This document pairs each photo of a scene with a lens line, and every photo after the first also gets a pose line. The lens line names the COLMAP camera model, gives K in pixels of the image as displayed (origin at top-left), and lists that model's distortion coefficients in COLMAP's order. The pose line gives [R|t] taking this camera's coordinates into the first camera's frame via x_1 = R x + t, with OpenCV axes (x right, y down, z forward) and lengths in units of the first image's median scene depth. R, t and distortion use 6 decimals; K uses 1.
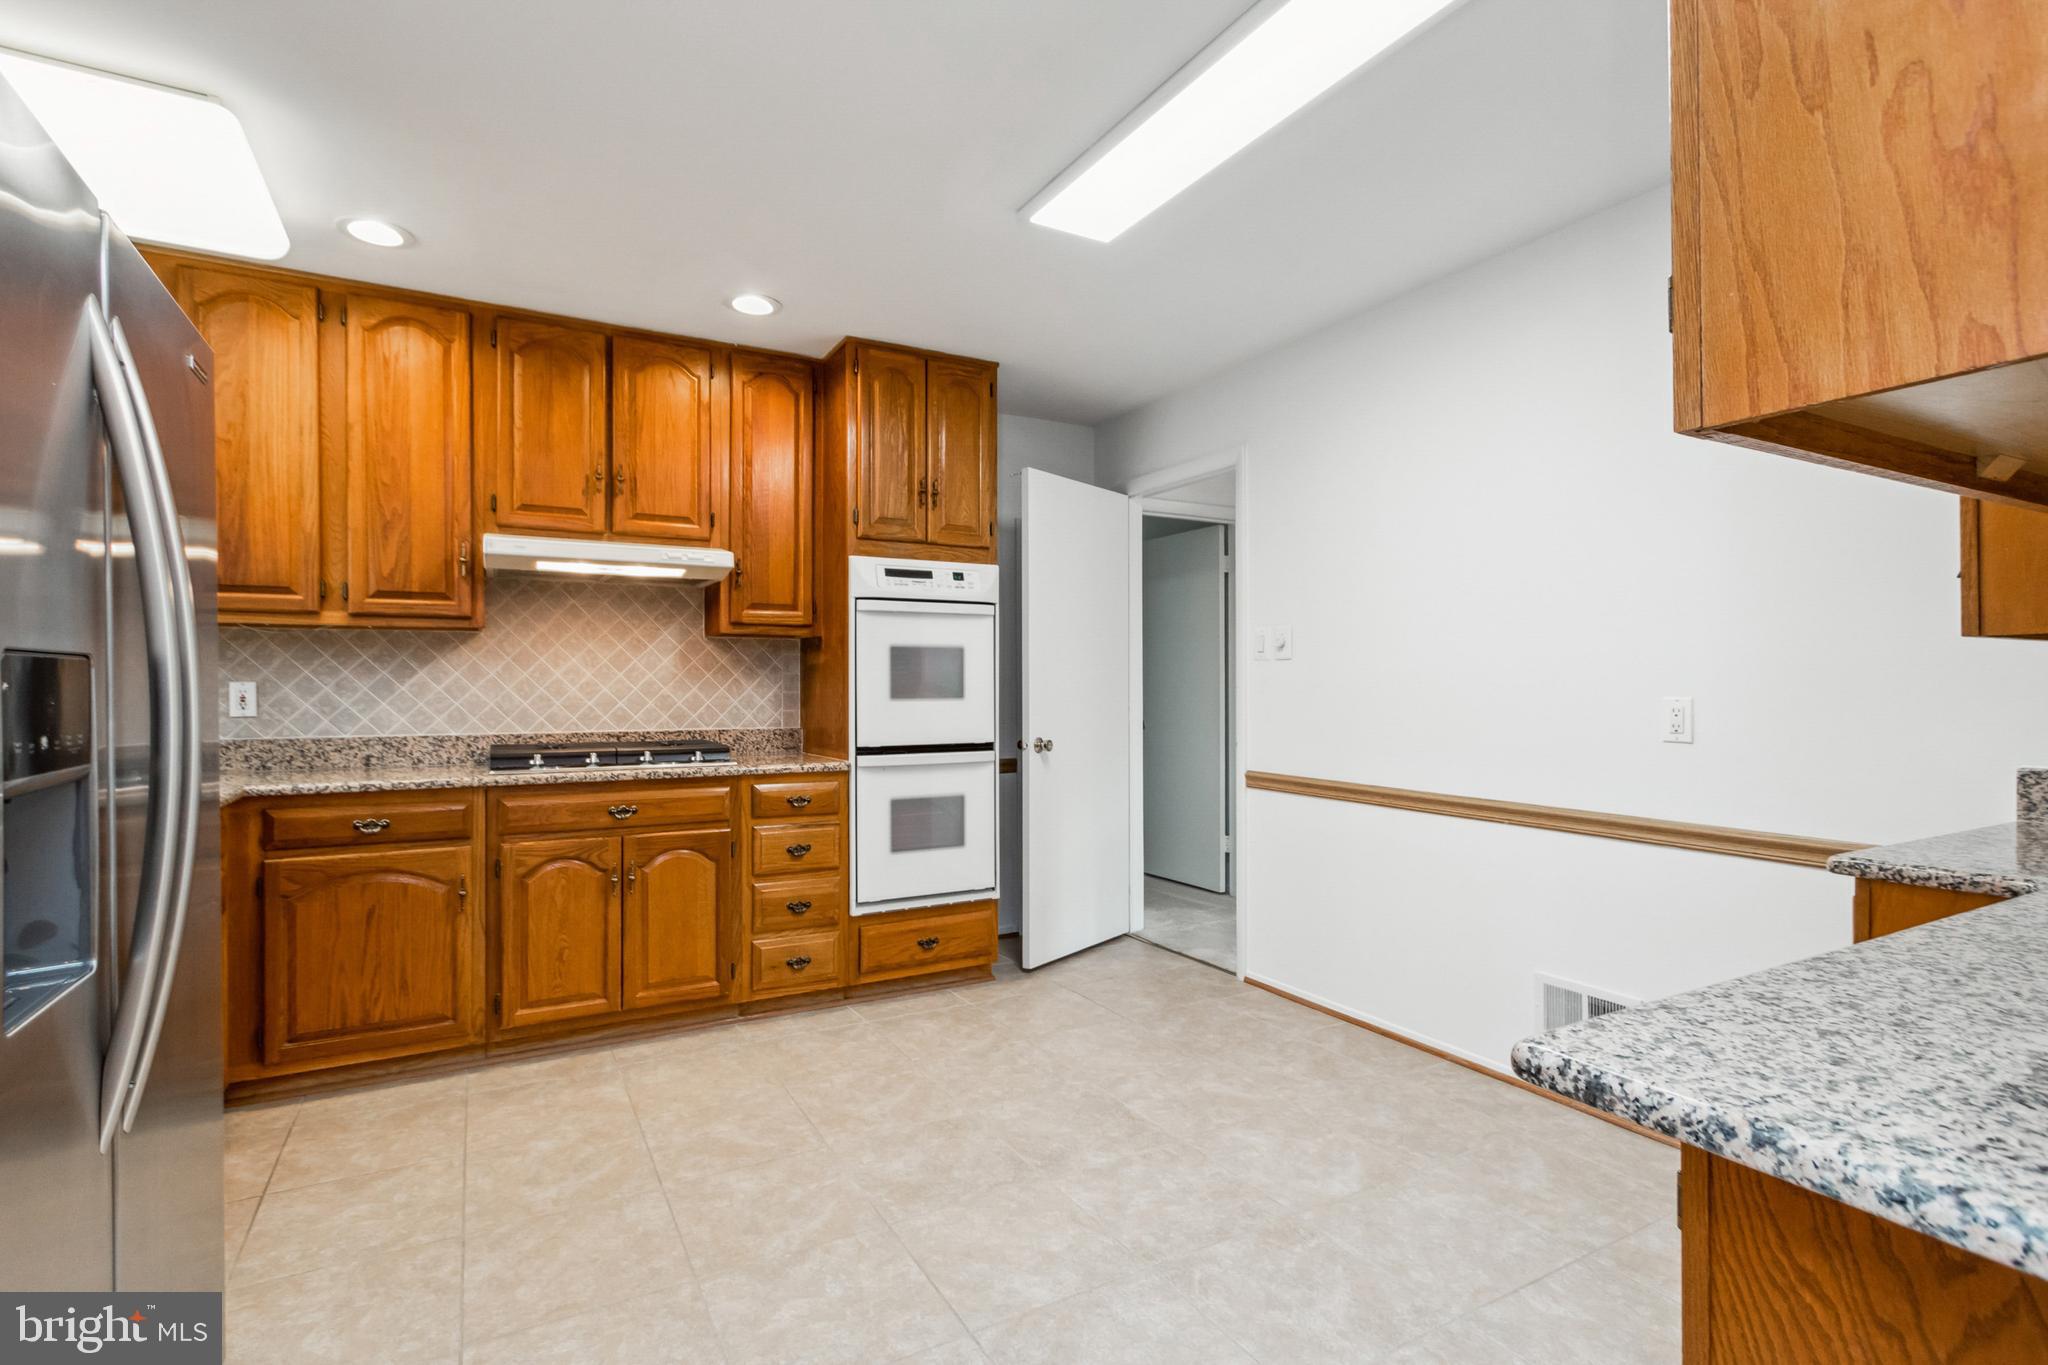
lens RADIAL K [[957.8, 0, 1028.8], [0, 957.8, 687.2], [0, 0, 1]] dist [-0.000684, -0.000006]
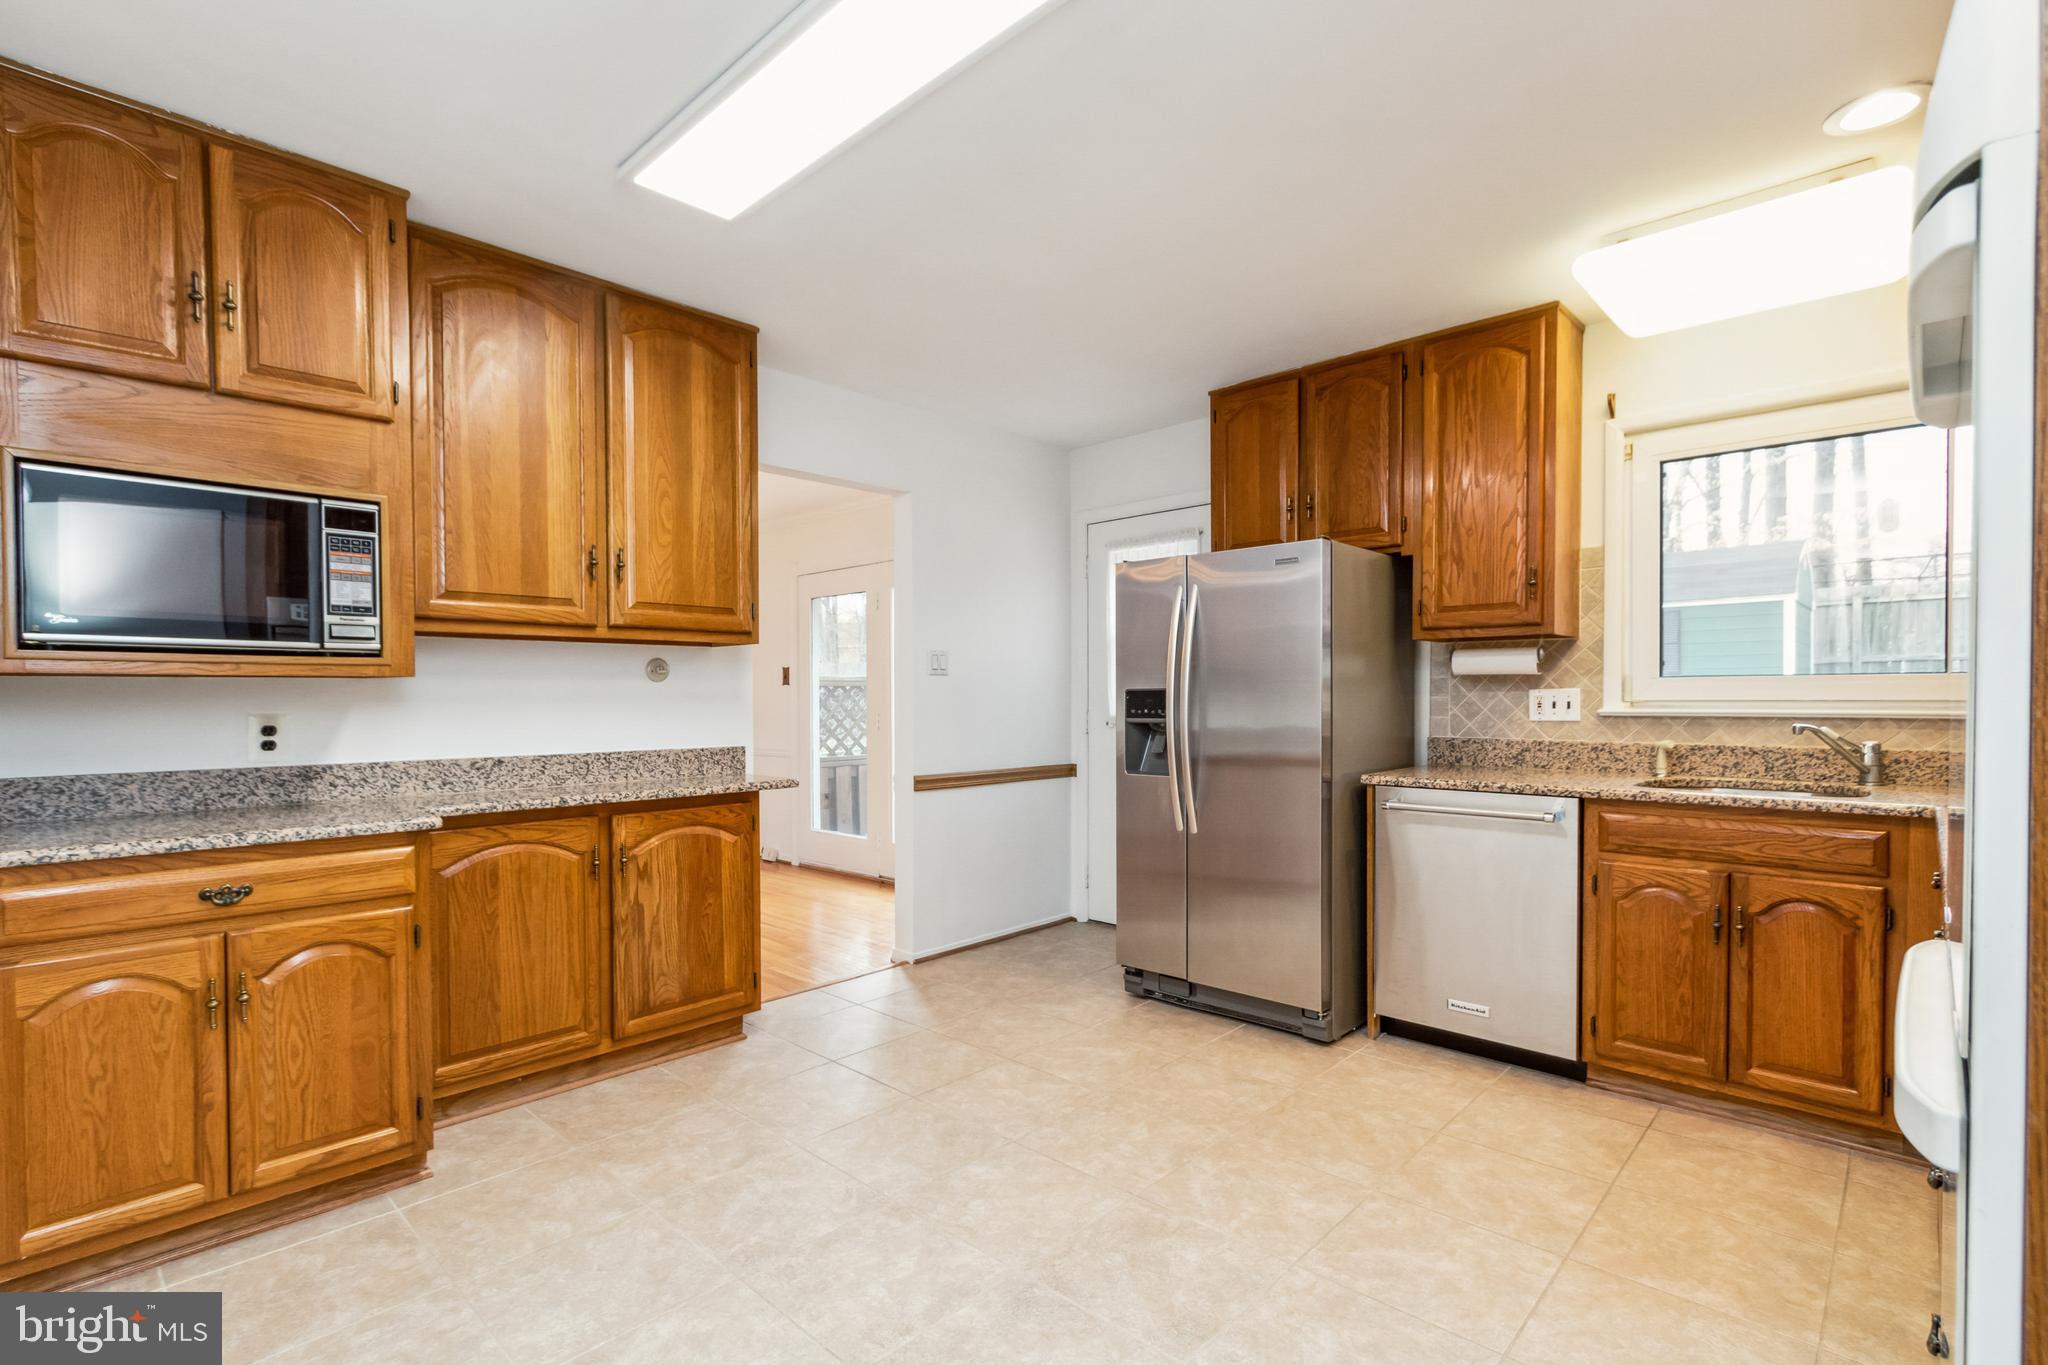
lens RADIAL K [[957.8, 0, 1030.3], [0, 957.8, 698.4], [0, 0, 1]] dist [-0.000684, -0.000006]
pose [[-0.955355, 0.008845, -0.295327, 0.266275], [0.009400, 0.999956, -0.000460, -0.003901], [0.295310, -0.003216, -0.955396, 1.886210]]
